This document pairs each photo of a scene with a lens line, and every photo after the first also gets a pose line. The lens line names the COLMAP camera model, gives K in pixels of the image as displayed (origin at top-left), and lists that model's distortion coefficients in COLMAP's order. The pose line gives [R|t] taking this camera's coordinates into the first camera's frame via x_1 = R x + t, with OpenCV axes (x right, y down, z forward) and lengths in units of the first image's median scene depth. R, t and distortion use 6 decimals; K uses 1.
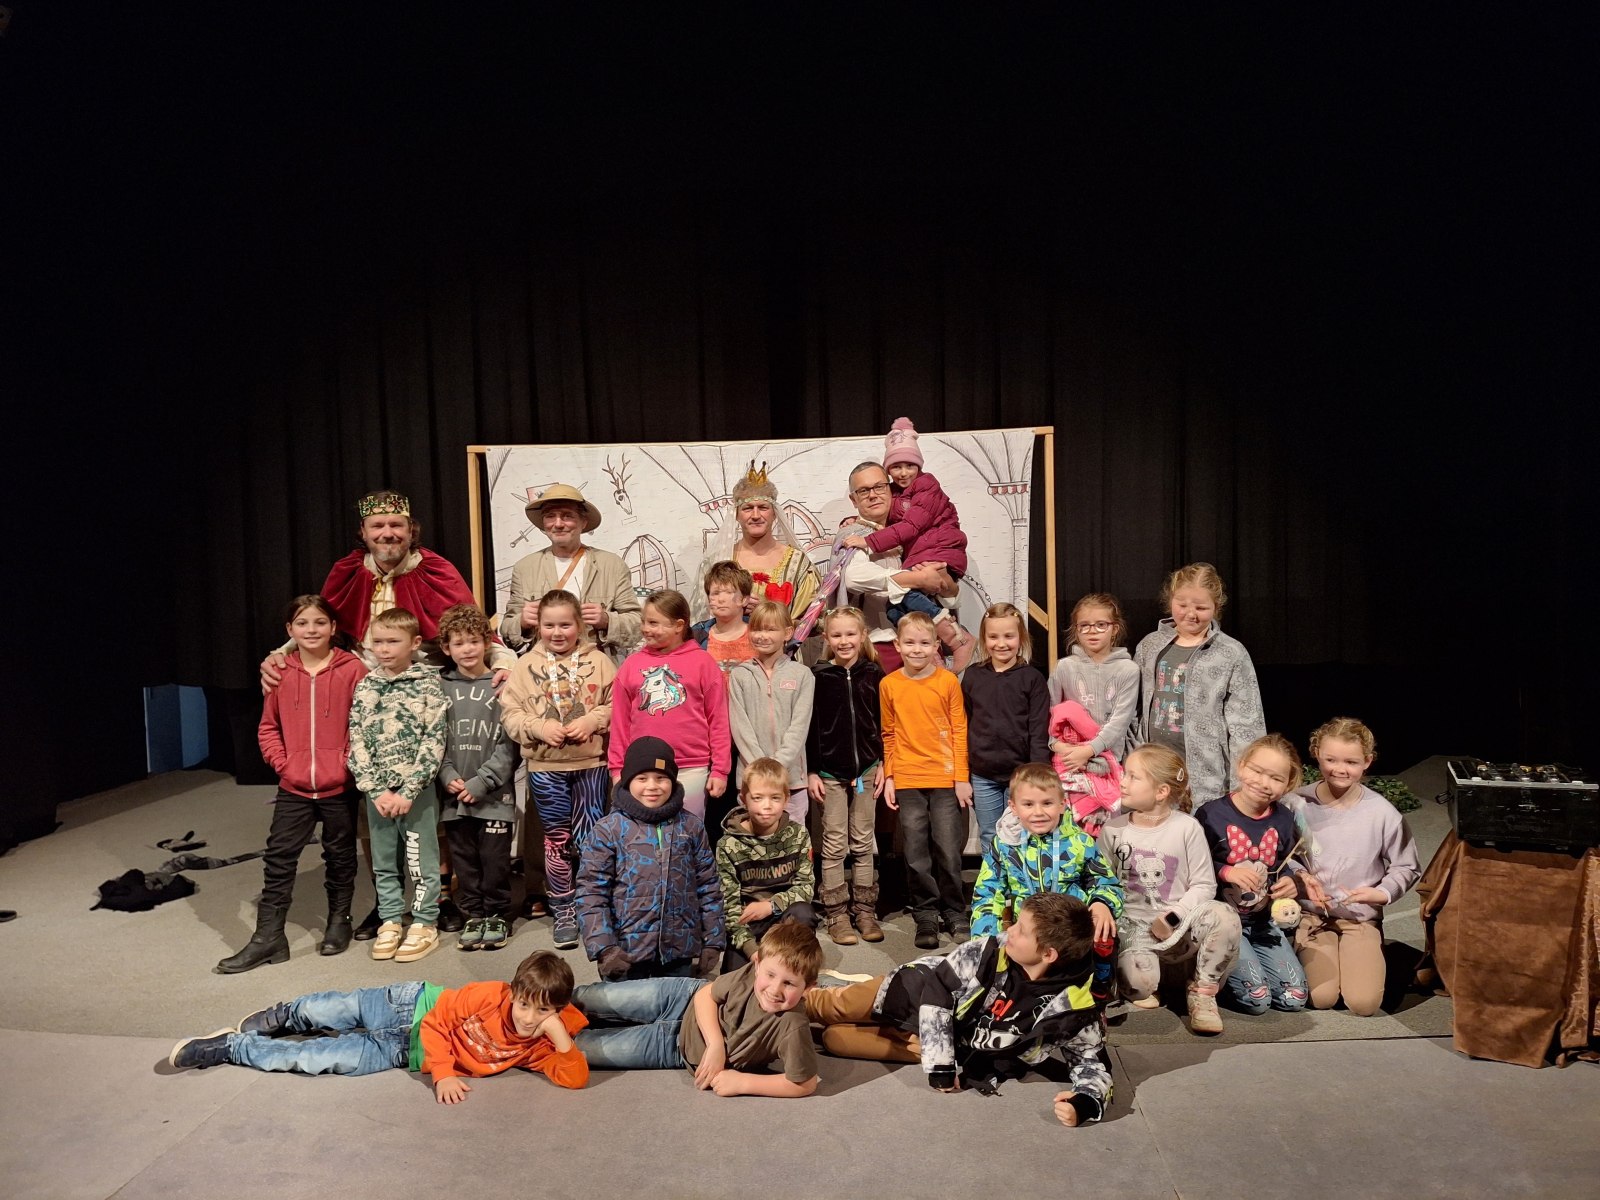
lens RADIAL K [[1104.0, 0, 836.7], [0, 1104.0, 624.5], [0, 0, 1]] dist [0.101385, -0.075559]
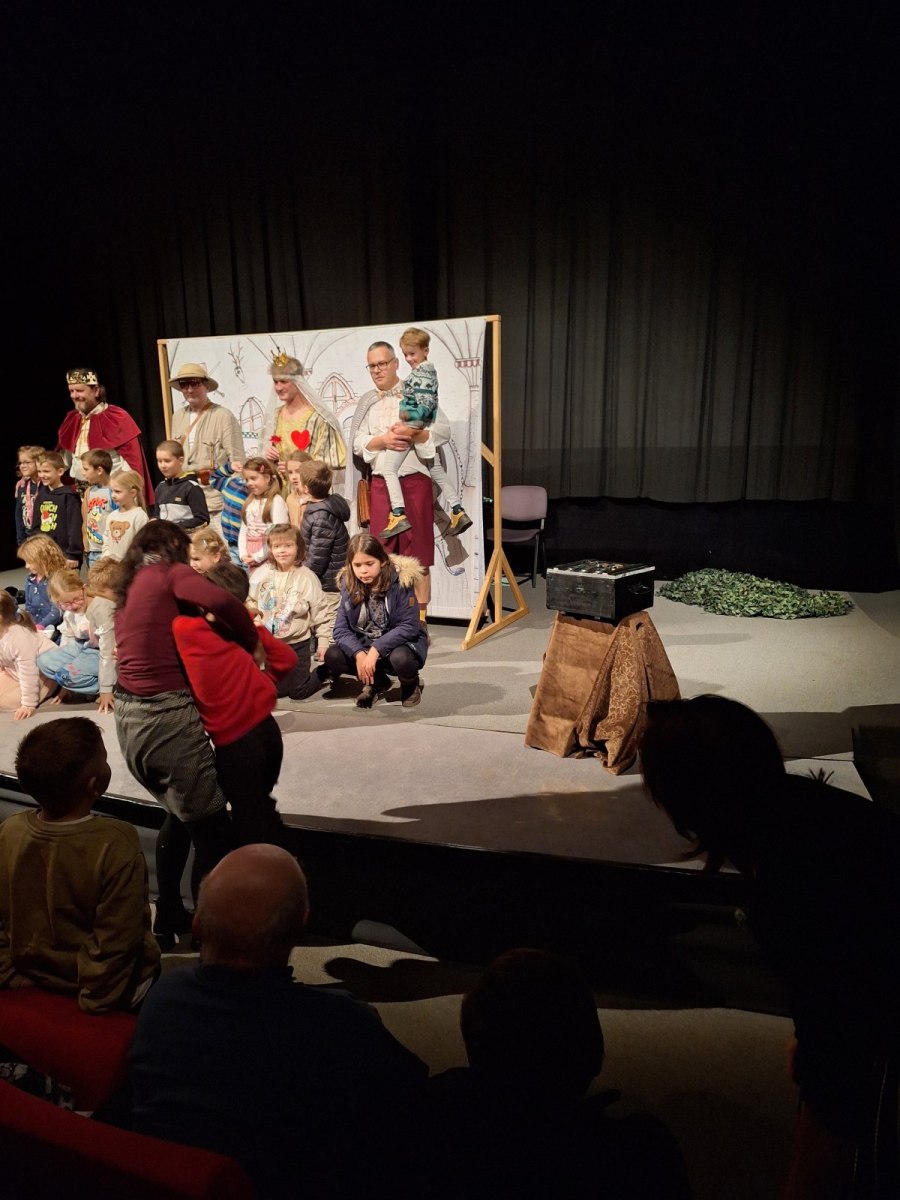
lens RADIAL K [[827.8, 0, 450.9], [0, 827.8, 604.8], [0, 0, 1]] dist [0.110117, -0.151889]
pose [[0.941605, 0.078512, -0.327437, 0.504659], [-0.024589, 0.985873, 0.165680, 0.004605], [0.335819, -0.147954, 0.930234, -0.033714]]
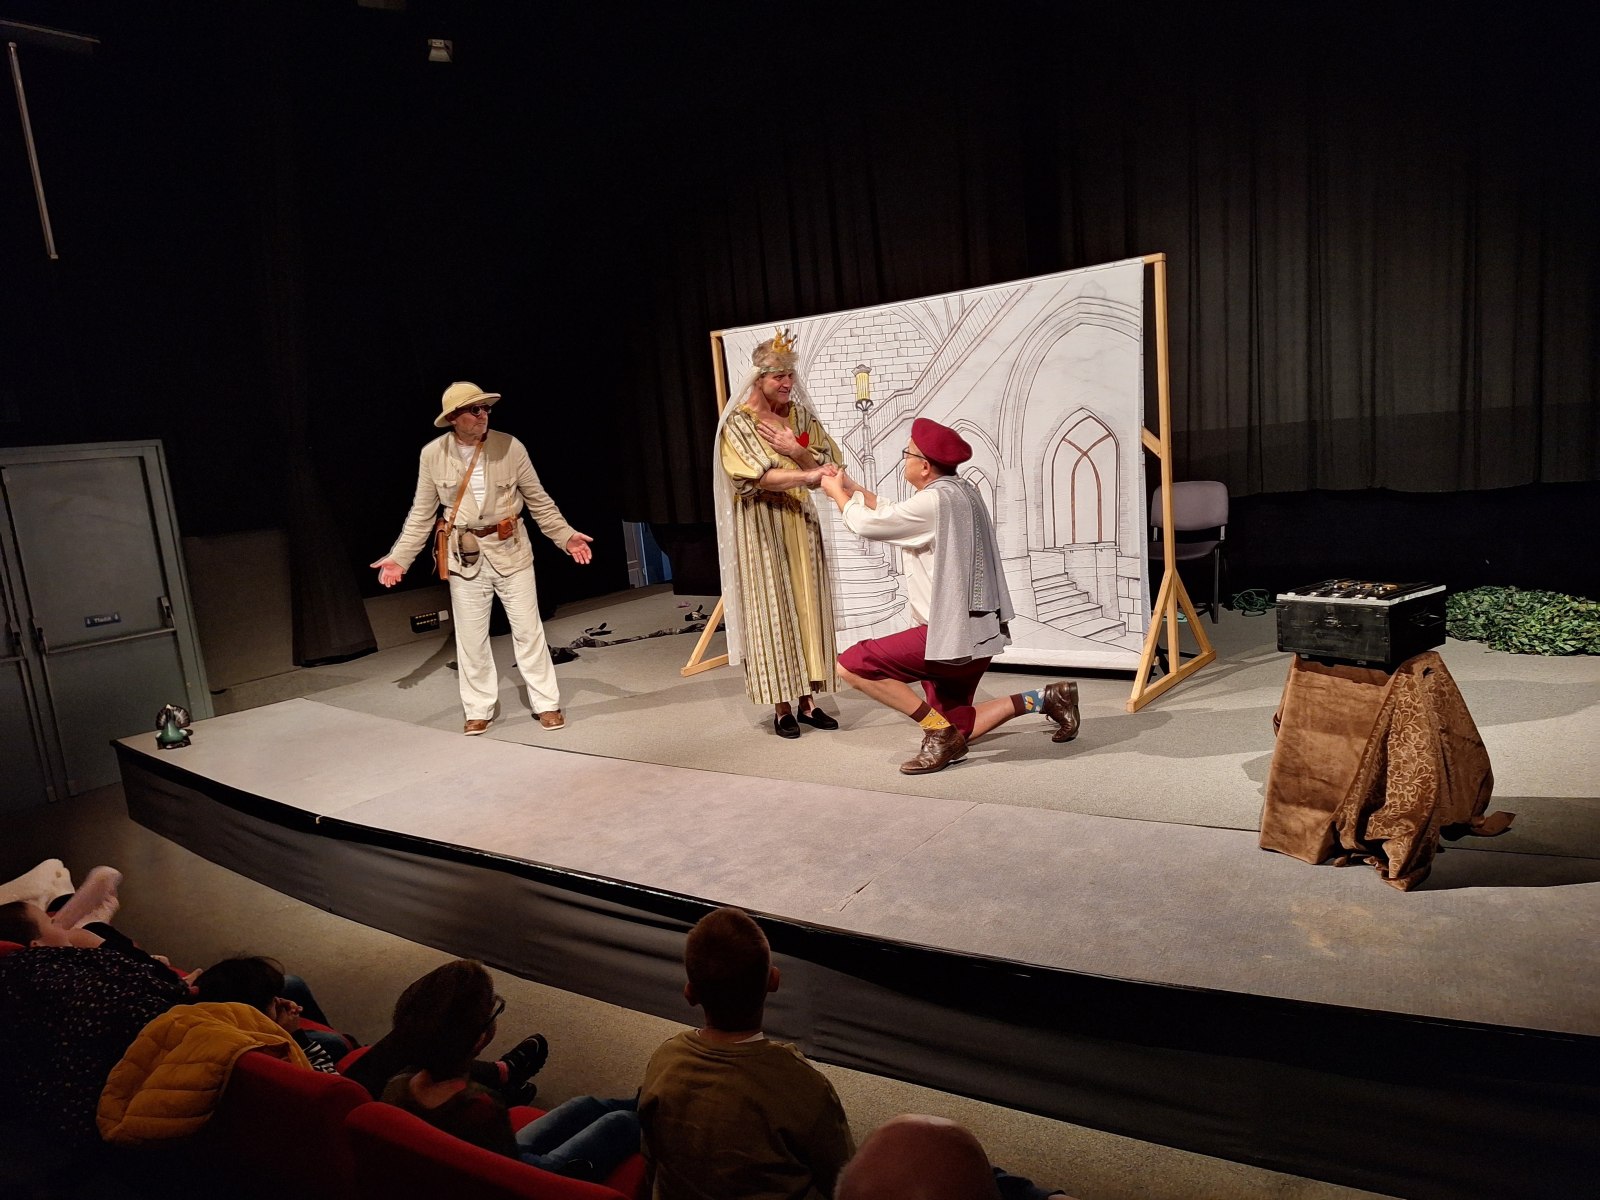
lens RADIAL K [[1103.8, 0, 820.5], [0, 1103.8, 605.1], [0, 0, 1]] dist [0.110117, -0.151889]
pose [[0.855839, 0.028897, -0.516435, 0.462088], [0.038841, 0.992029, 0.119876, 0.004152], [0.515782, -0.122653, 0.847894, -0.057334]]
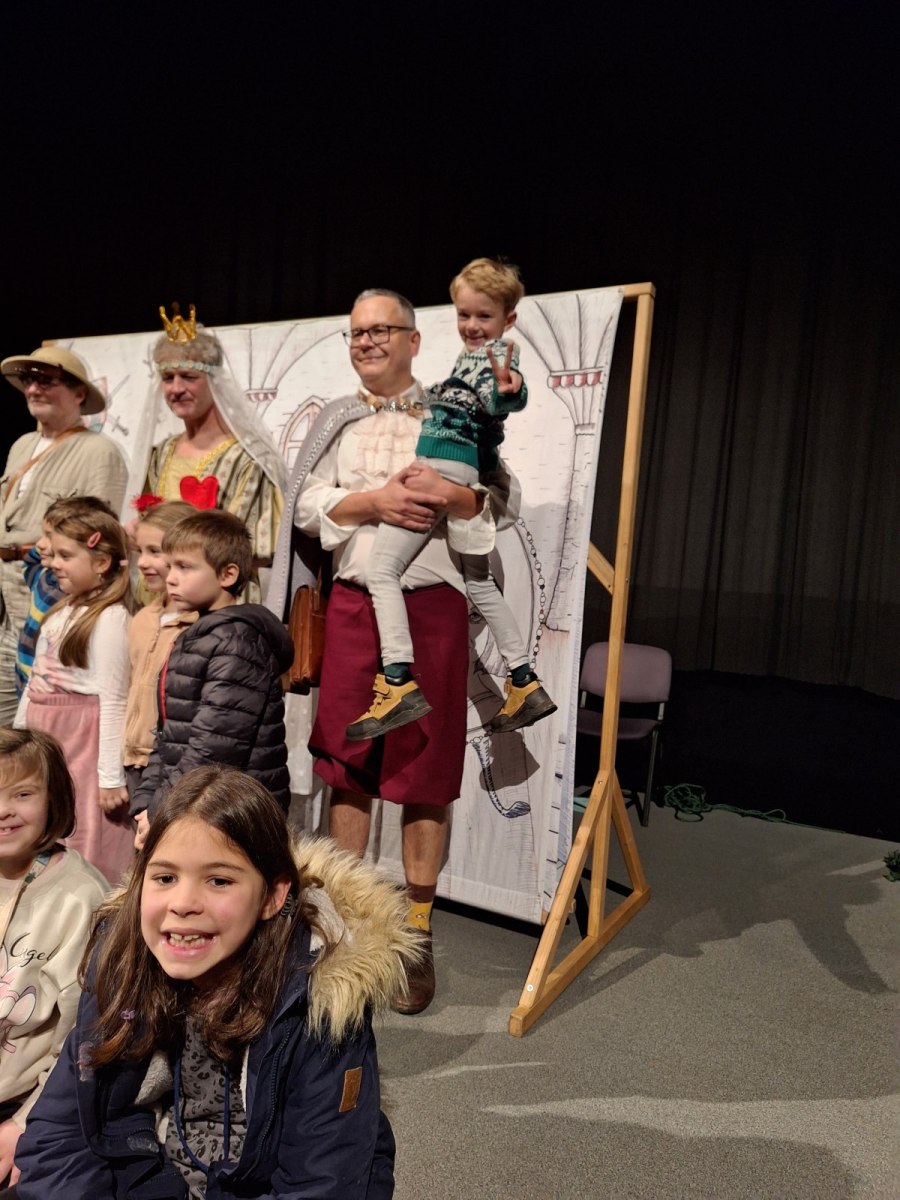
lens RADIAL K [[827.8, 0, 450.9], [0, 827.8, 604.8], [0, 0, 1]] dist [0.110117, -0.151889]
pose [[0.911769, 0.103576, -0.397429, 0.302049], [-0.118350, 0.992890, -0.012754, 0.029288], [0.393282, 0.058664, 0.917544, 0.513130]]
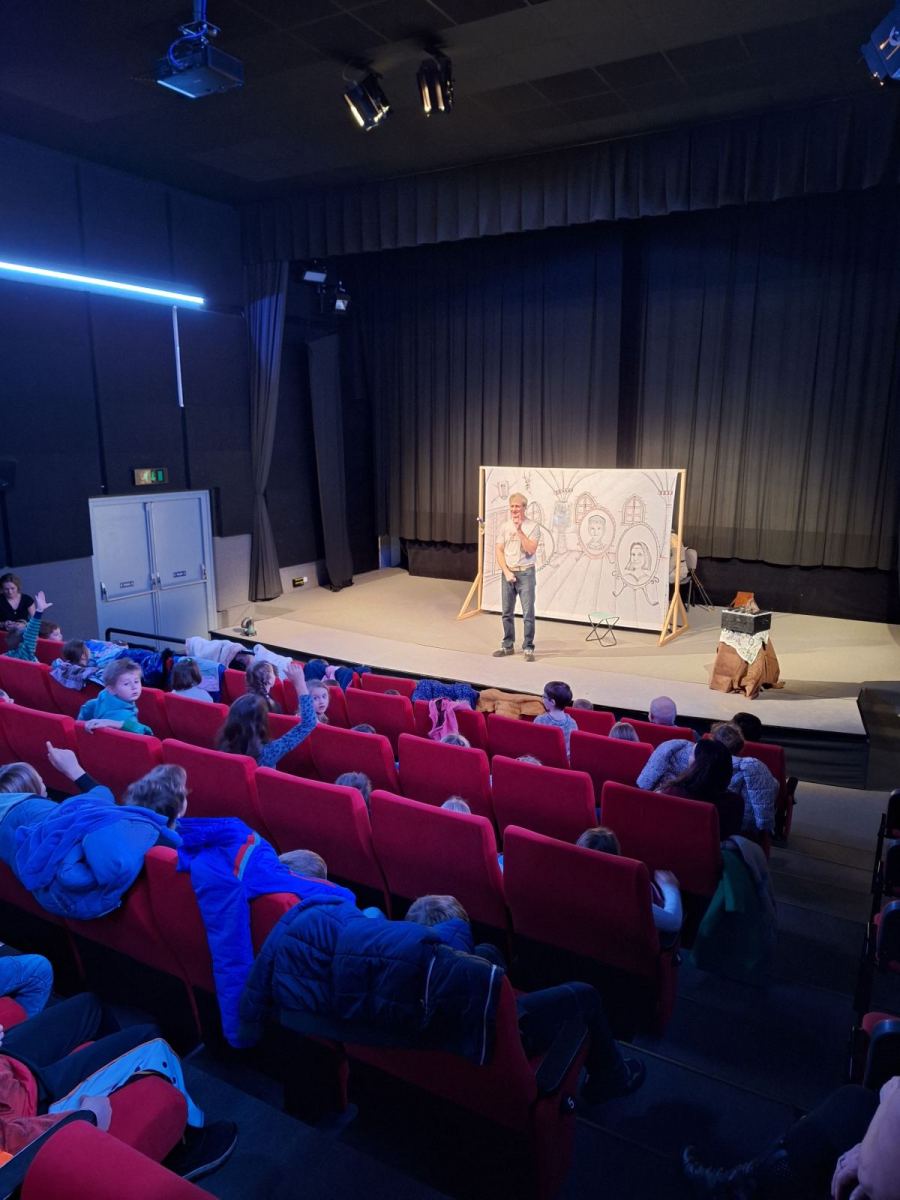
lens RADIAL K [[827.8, 0, 450.9], [0, 827.8, 604.8], [0, 0, 1]] dist [0.110117, -0.151889]
pose [[0.898173, 0.112709, -0.424950, 0.564311], [-0.046509, 0.985515, 0.163086, -0.159292], [0.437176, -0.126716, 0.890405, -1.003176]]
